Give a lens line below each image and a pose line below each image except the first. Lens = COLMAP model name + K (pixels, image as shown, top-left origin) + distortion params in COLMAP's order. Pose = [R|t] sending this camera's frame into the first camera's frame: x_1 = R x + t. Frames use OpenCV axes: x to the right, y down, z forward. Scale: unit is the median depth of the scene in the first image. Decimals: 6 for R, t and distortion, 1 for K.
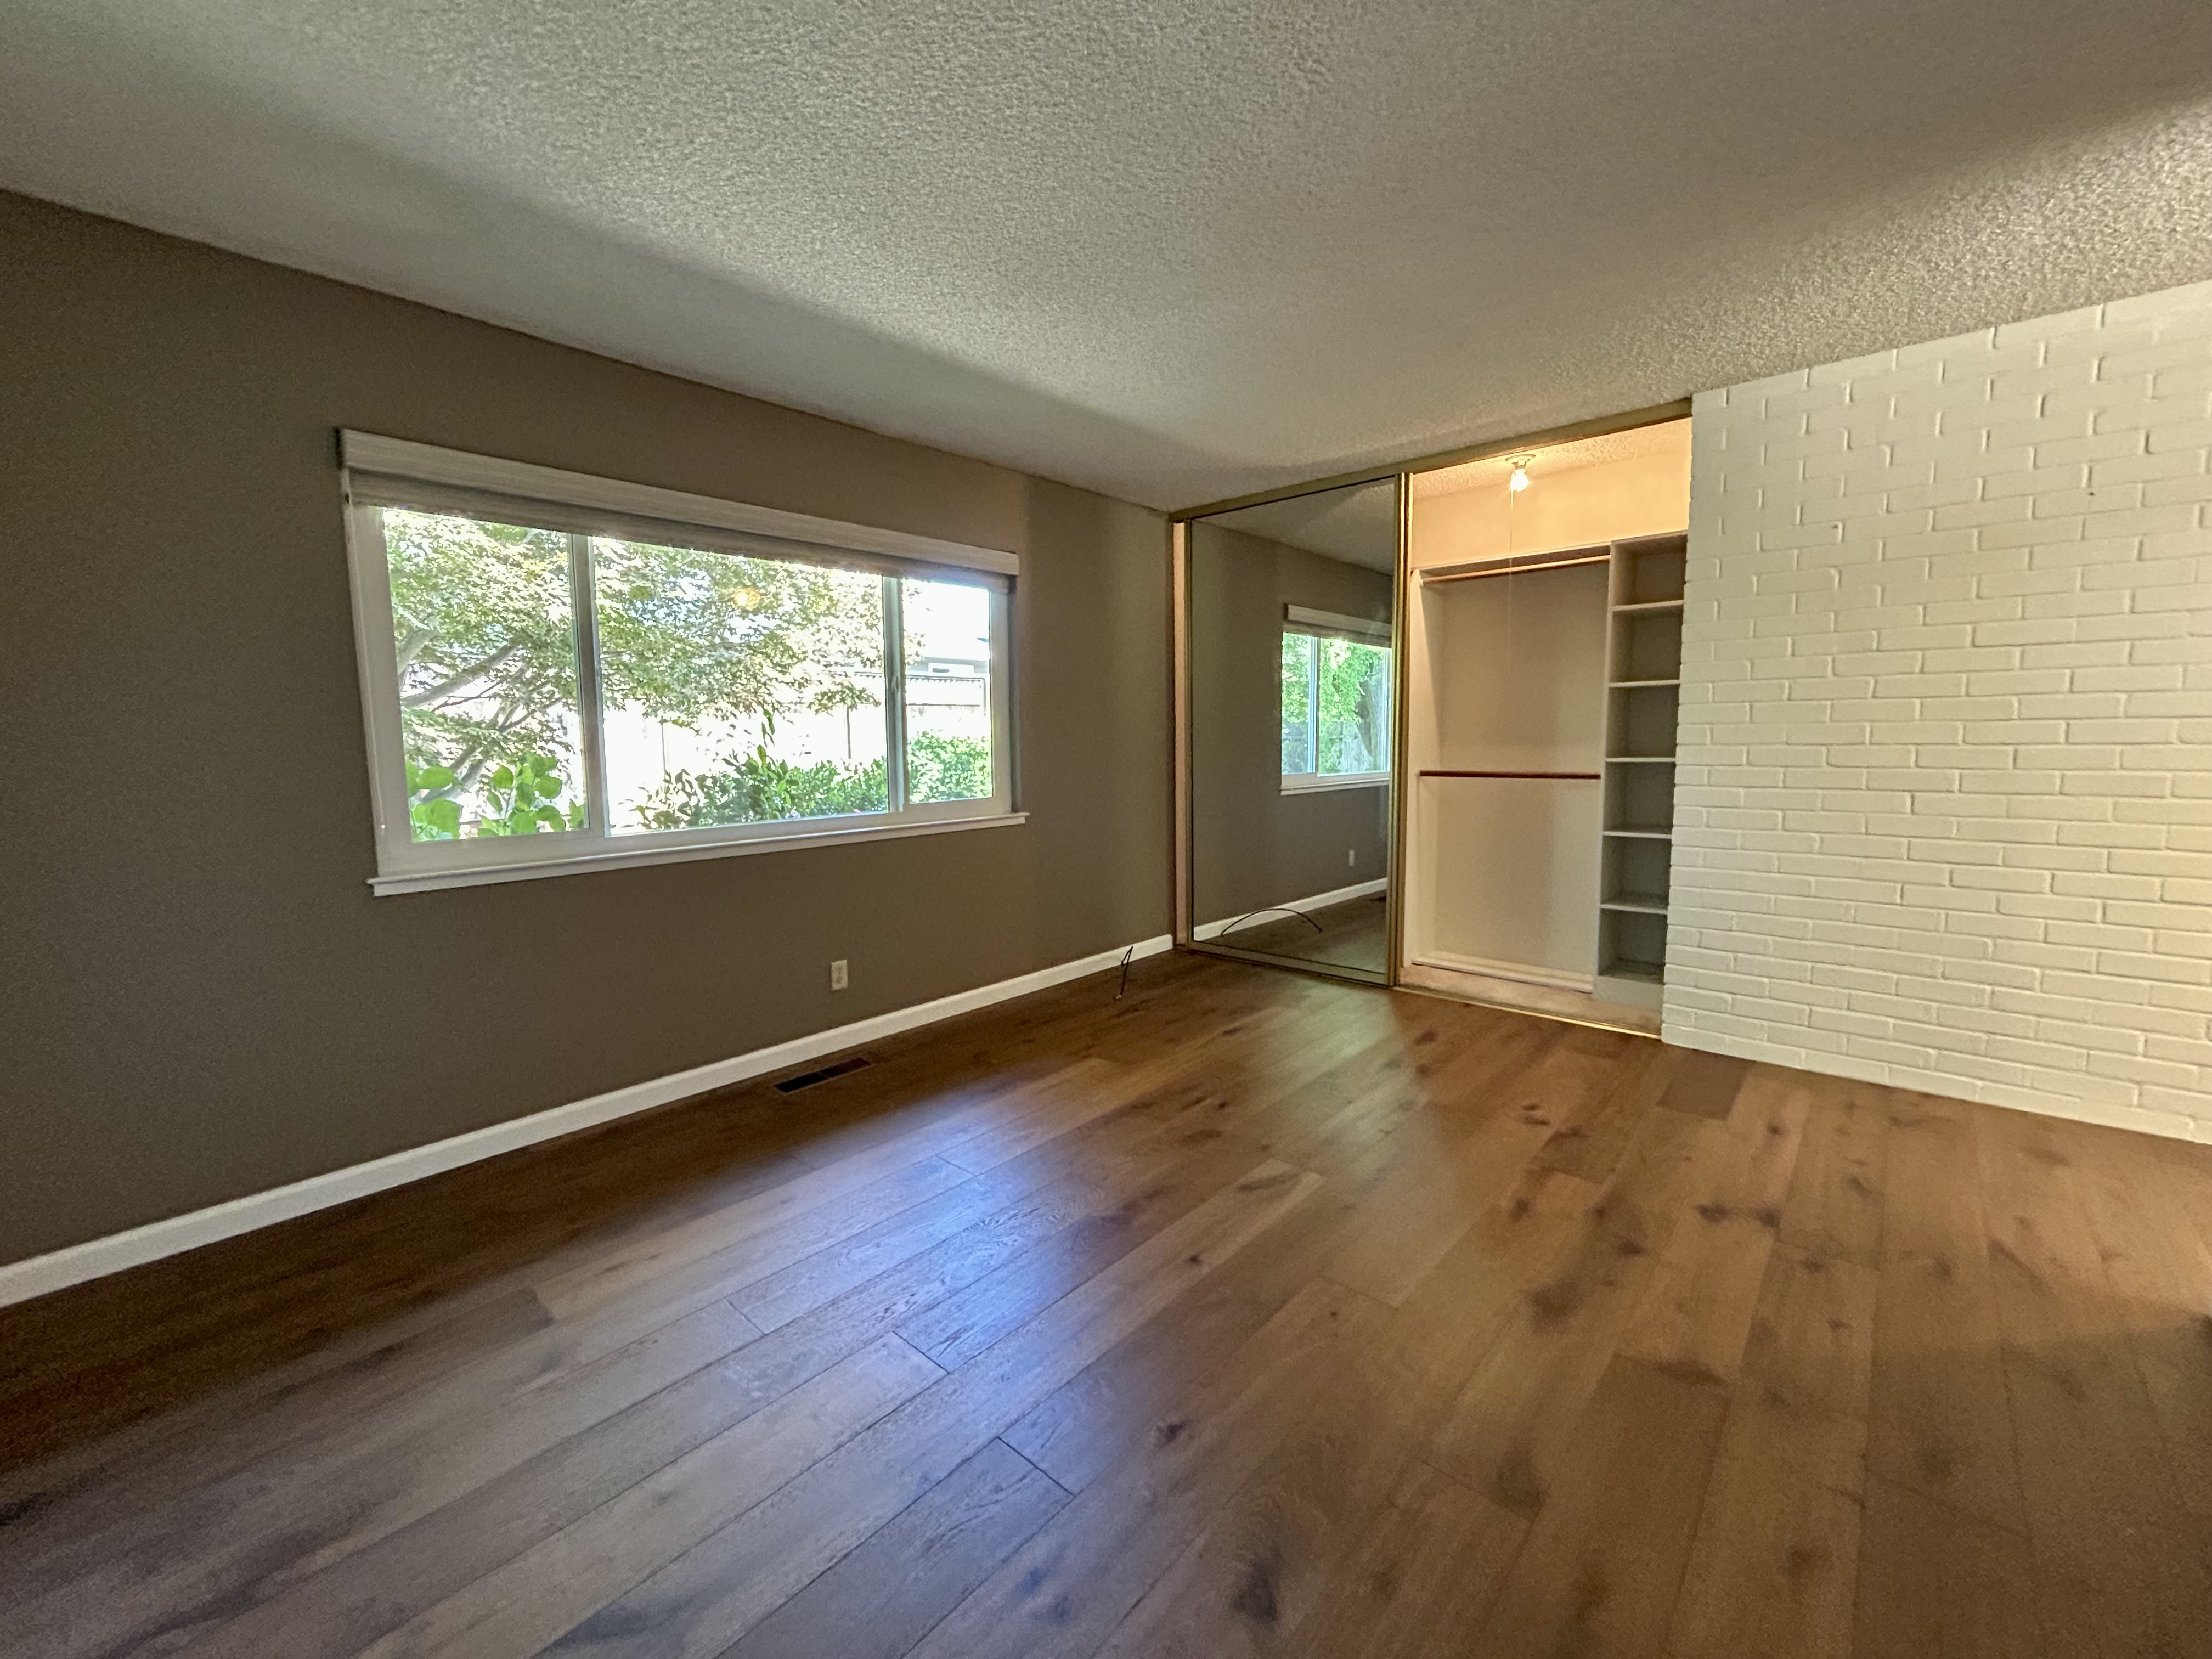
lens RADIAL K [[900.2, 0, 1110.8], [0, 900.2, 827.2], [0, 0, 1]] dist [0.003952, -0.000468]
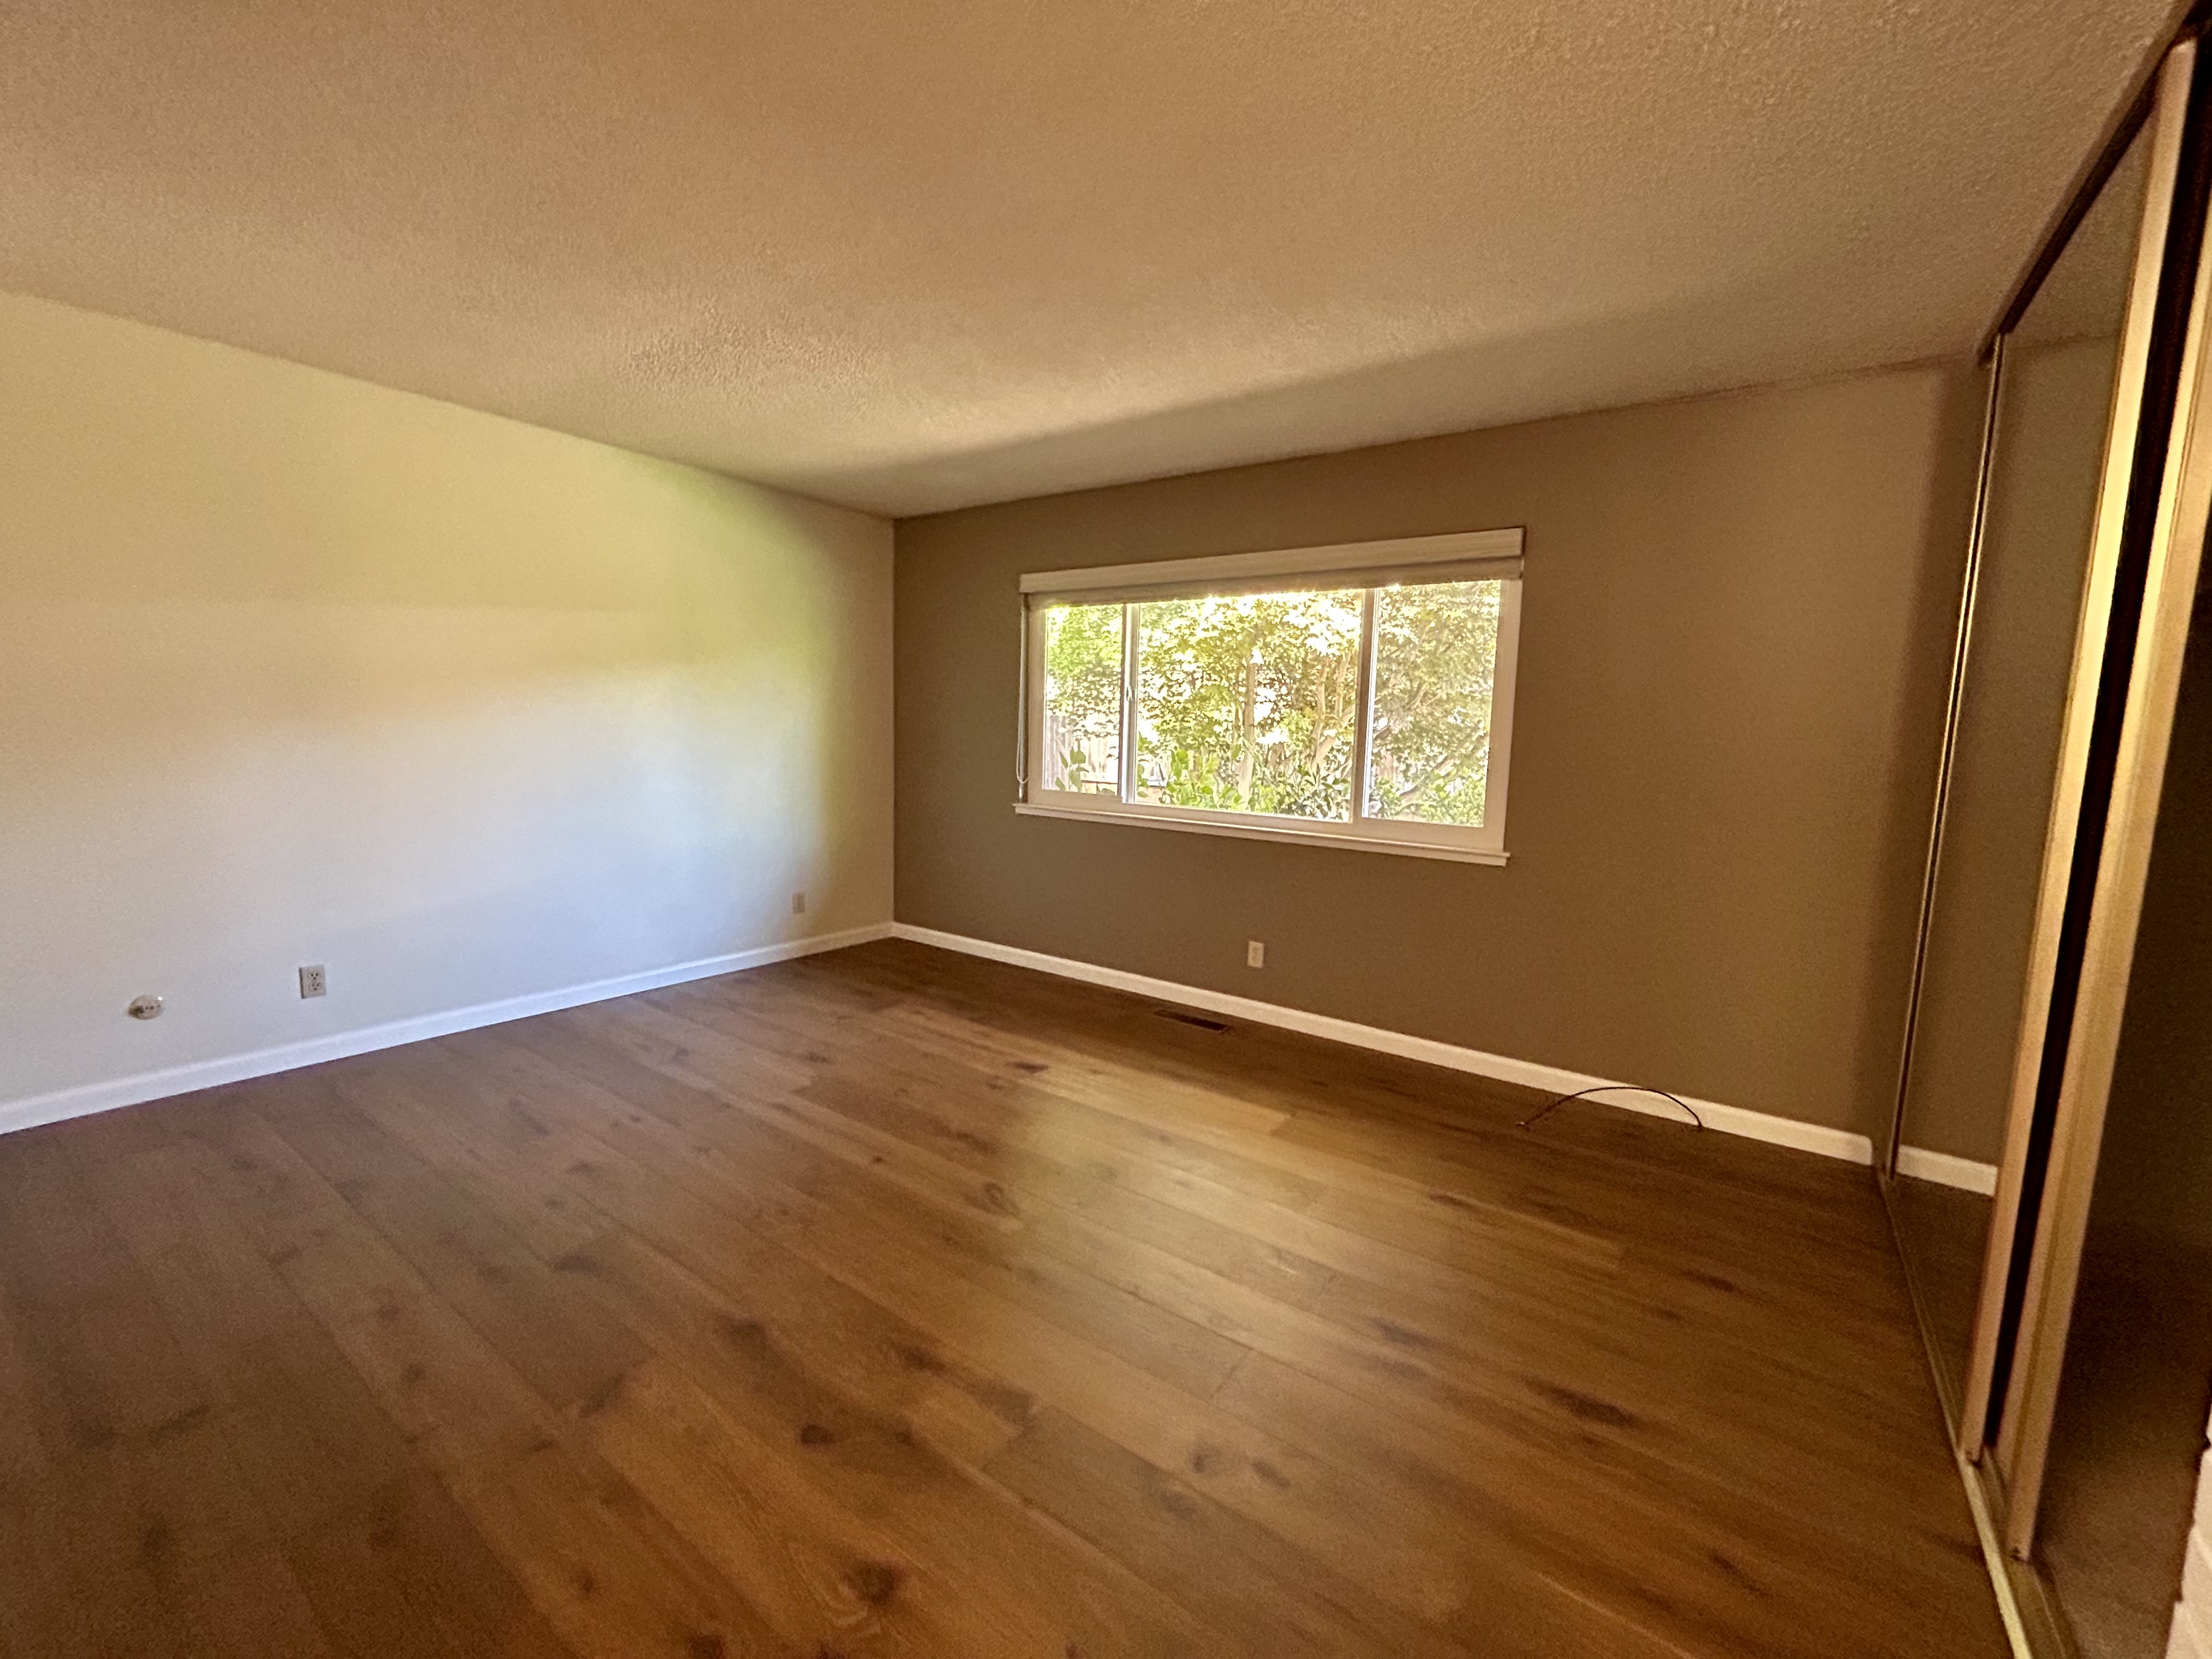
lens RADIAL K [[900.2, 0, 1106.8], [0, 900.2, 829.9], [0, 0, 1]] dist [0.003952, -0.000468]
pose [[0.114857, 0.135213, -0.984137, 0.792269], [-0.138147, 0.983241, 0.118967, -0.102343], [0.983729, 0.122291, 0.131611, 0.662271]]
